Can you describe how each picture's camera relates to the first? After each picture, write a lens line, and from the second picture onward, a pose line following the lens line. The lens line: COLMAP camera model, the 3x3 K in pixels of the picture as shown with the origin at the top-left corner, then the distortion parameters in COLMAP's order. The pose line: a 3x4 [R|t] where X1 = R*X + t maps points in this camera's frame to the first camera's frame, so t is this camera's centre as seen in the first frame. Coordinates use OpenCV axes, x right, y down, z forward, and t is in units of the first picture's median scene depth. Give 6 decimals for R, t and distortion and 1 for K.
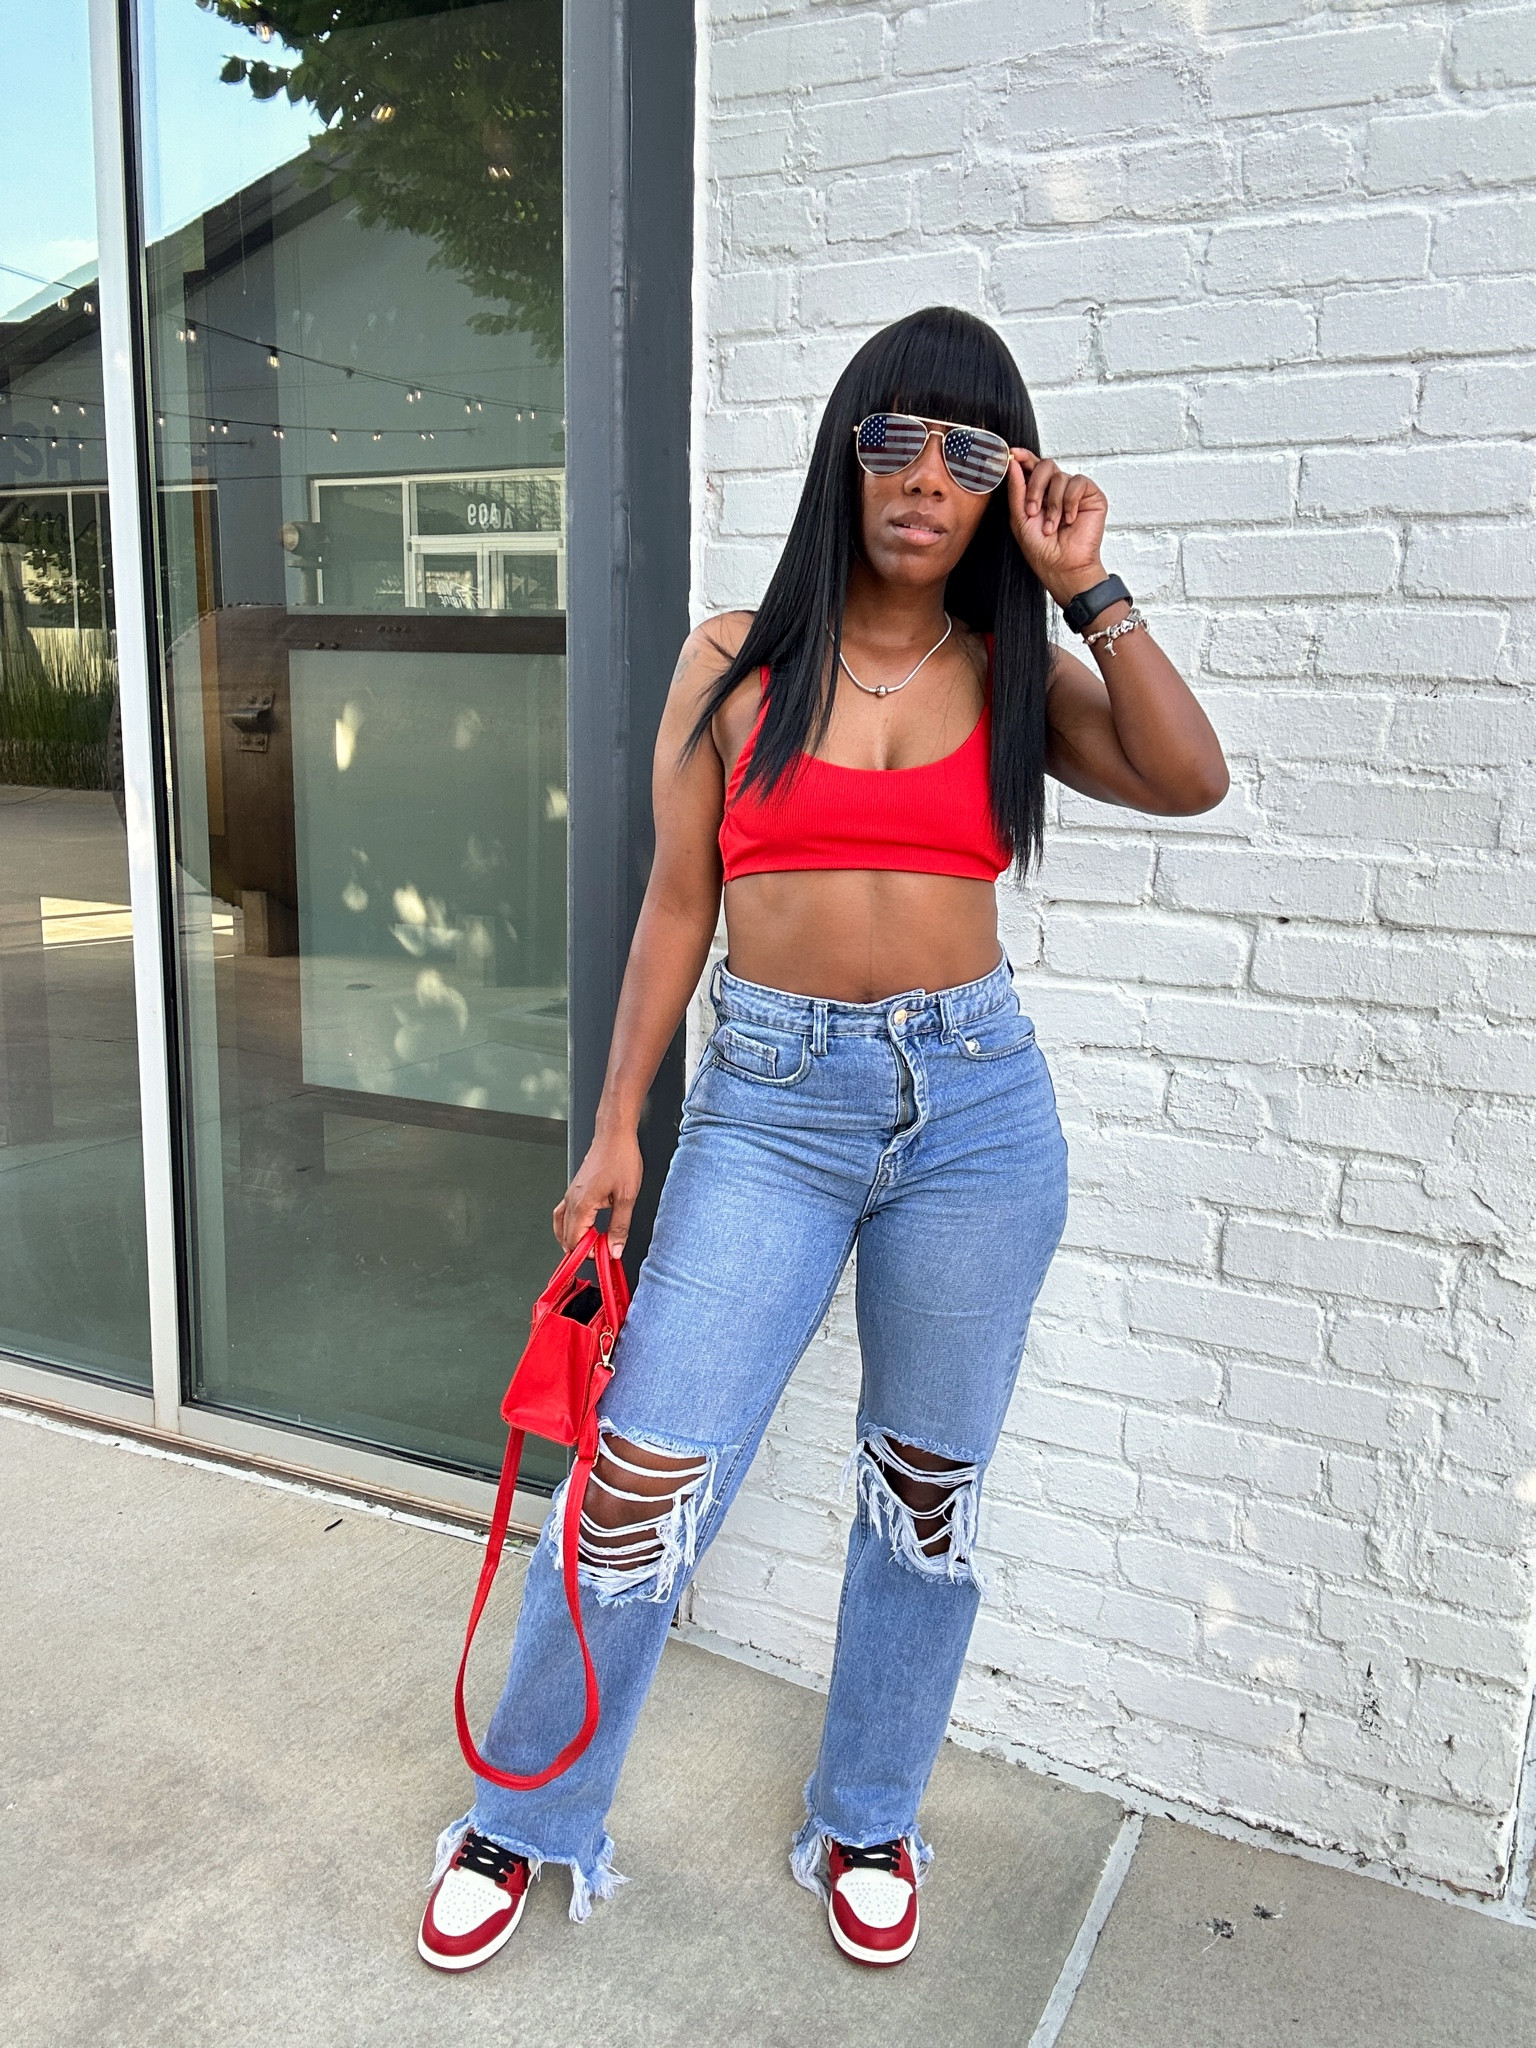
lens RADIAL K [[1767.5, 0, 787.0], [0, 1767.5, 1035.5], [0, 0, 1]] dist [0.147143, -0.234517]
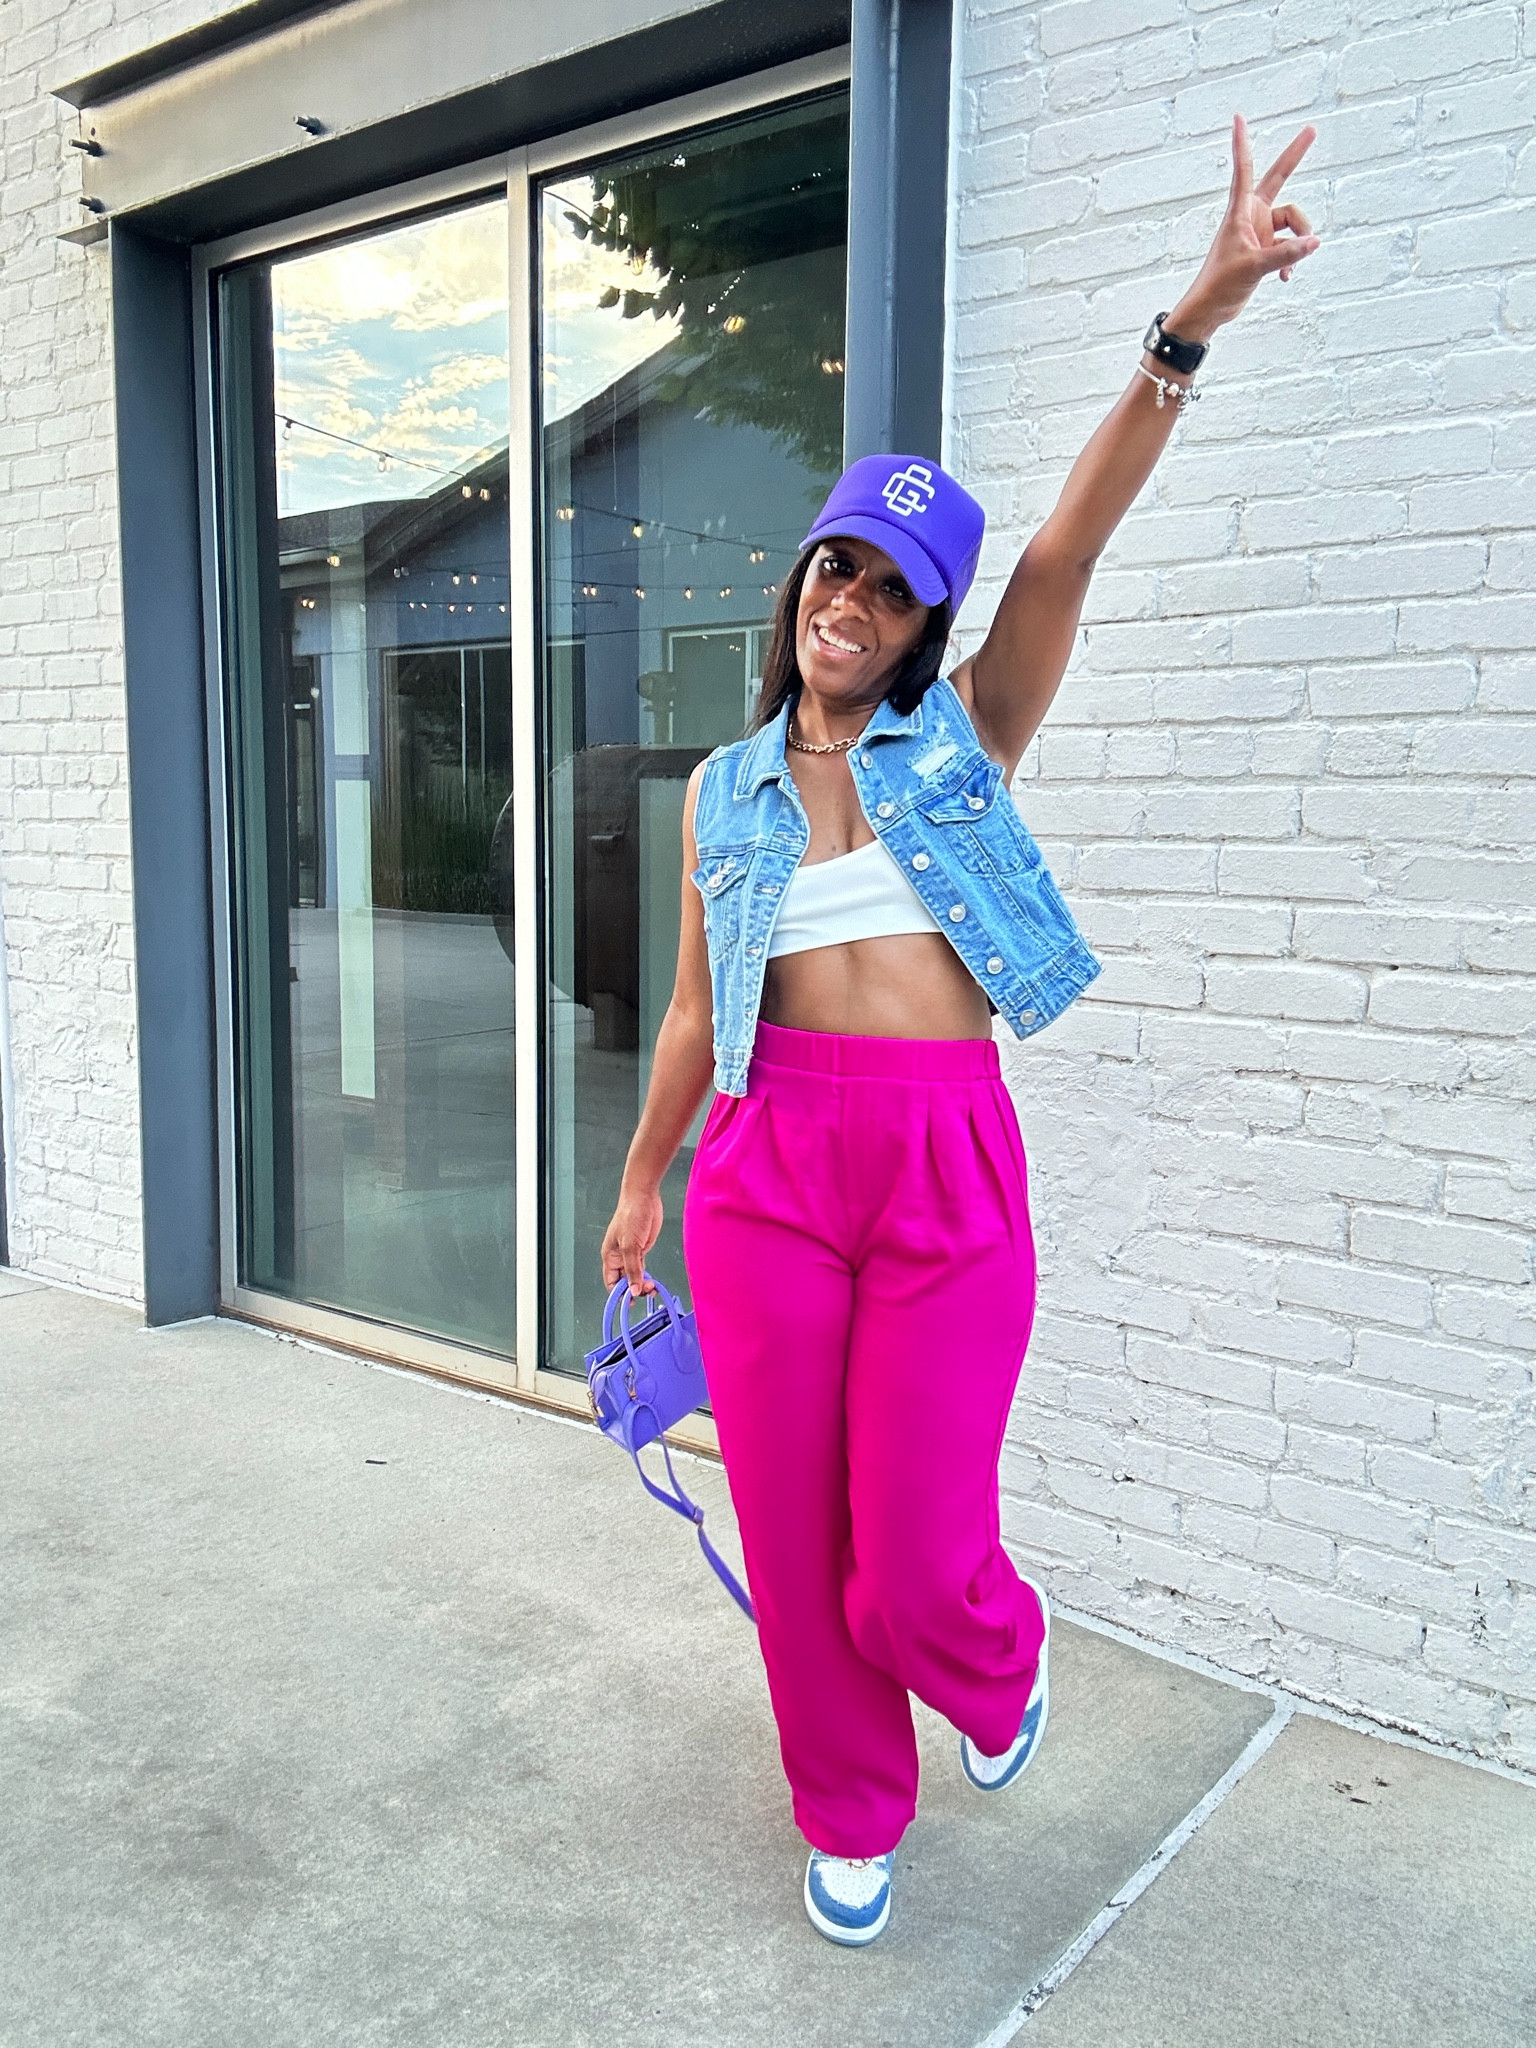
lens RADIAL K [[1767.5, 0, 787.0], [0, 1767.5, 1035.5], [0, 0, 1]] dist [0.147143, -0.234517]
pose [[0.982903, 0.012080, -0.183726, 0.087858], [-0.025008, 0.997357, -0.068212, 0.076875], [0.182417, 0.071641, 0.980608, -0.297928]]
